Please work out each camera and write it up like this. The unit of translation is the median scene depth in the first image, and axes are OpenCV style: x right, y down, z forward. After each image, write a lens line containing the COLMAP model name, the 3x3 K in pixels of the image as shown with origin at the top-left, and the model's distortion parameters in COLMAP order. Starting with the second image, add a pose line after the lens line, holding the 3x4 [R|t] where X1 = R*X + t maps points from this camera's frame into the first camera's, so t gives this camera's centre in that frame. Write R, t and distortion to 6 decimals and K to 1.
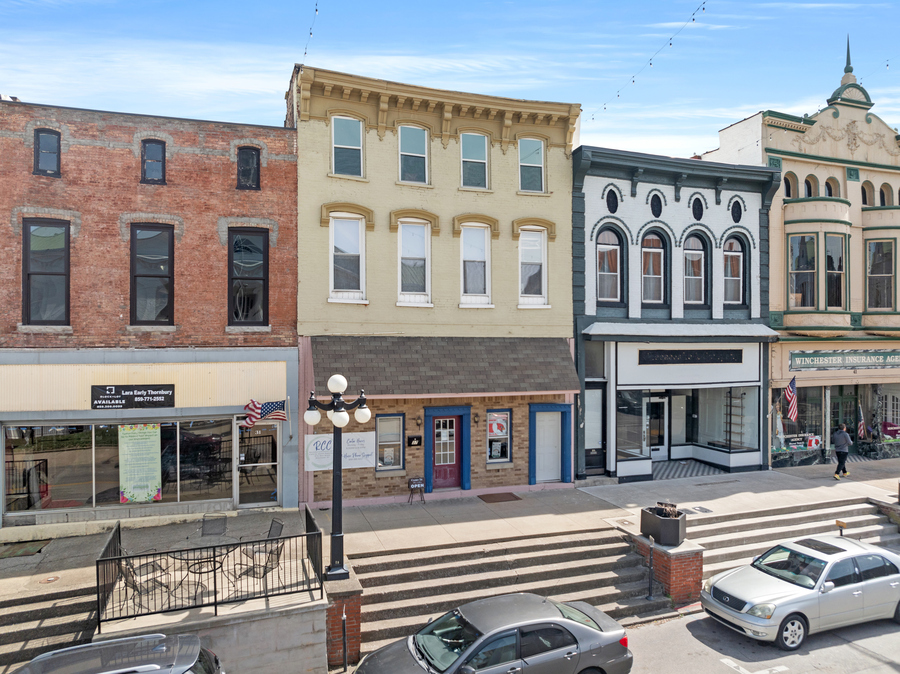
lens RADIAL K [[647.6, 0, 455.3], [0, 647.6, 336.8], [0, 0, 1]] dist [-0.044348, 0.003947]
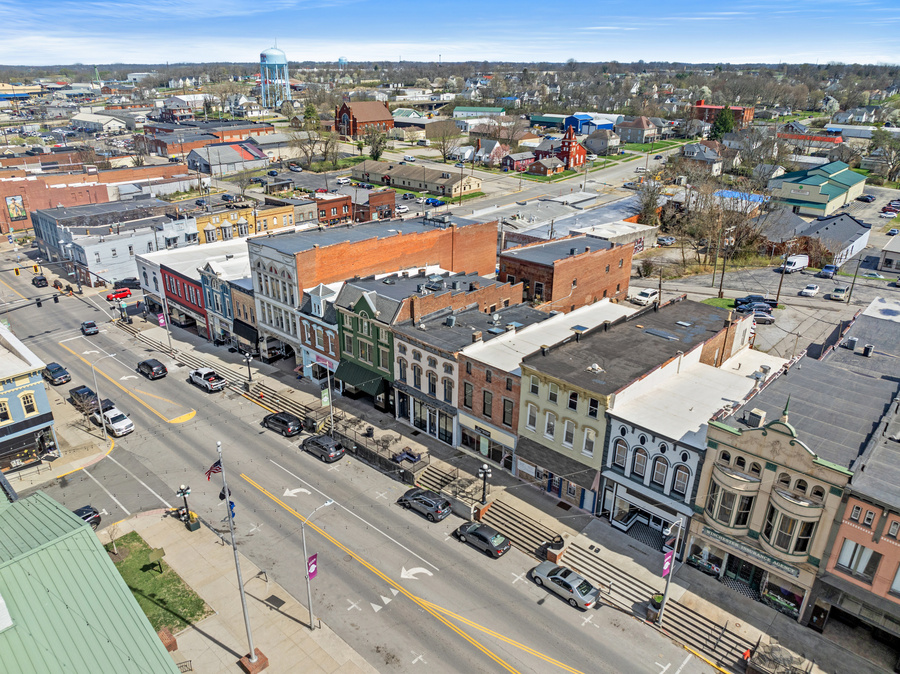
lens RADIAL K [[647.6, 0, 449.3], [0, 647.6, 338.1], [0, 0, 1]] dist [-0.044348, 0.003947]
pose [[0.461091, 0.361574, -0.810345, 2.036942], [-0.009090, 0.915093, 0.403140, -1.721662], [0.887306, -0.178518, 0.425228, -0.620791]]
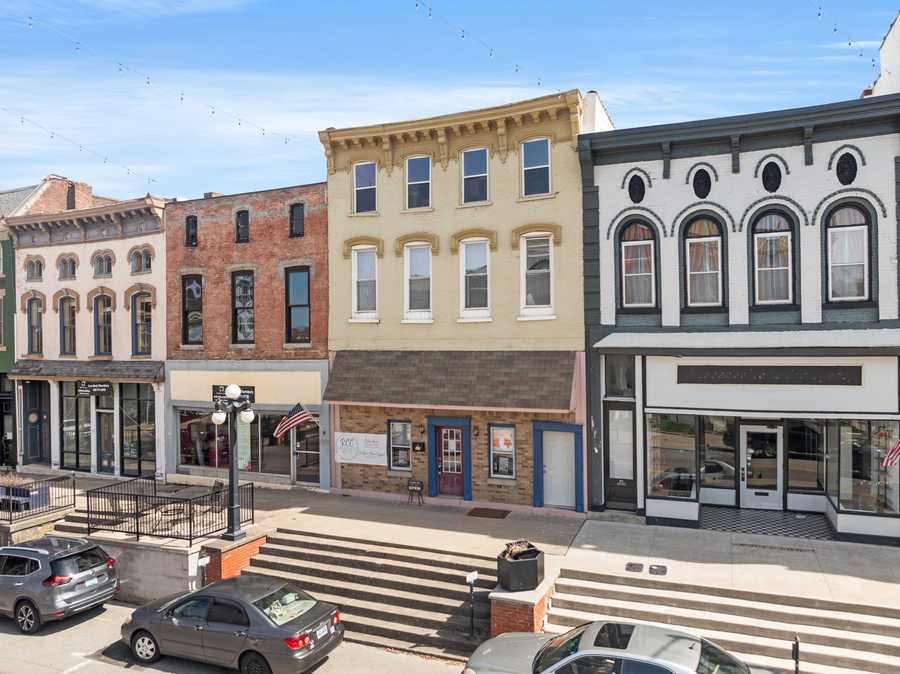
lens RADIAL K [[647.6, 0, 456.5], [0, 647.6, 342.5], [0, 0, 1]] dist [-0.044348, 0.003947]
pose [[0.736566, -0.009497, -0.676299, 0.734206], [0.010451, 0.999942, -0.002660, -0.010634], [0.676285, -0.005109, 0.736622, 0.249528]]
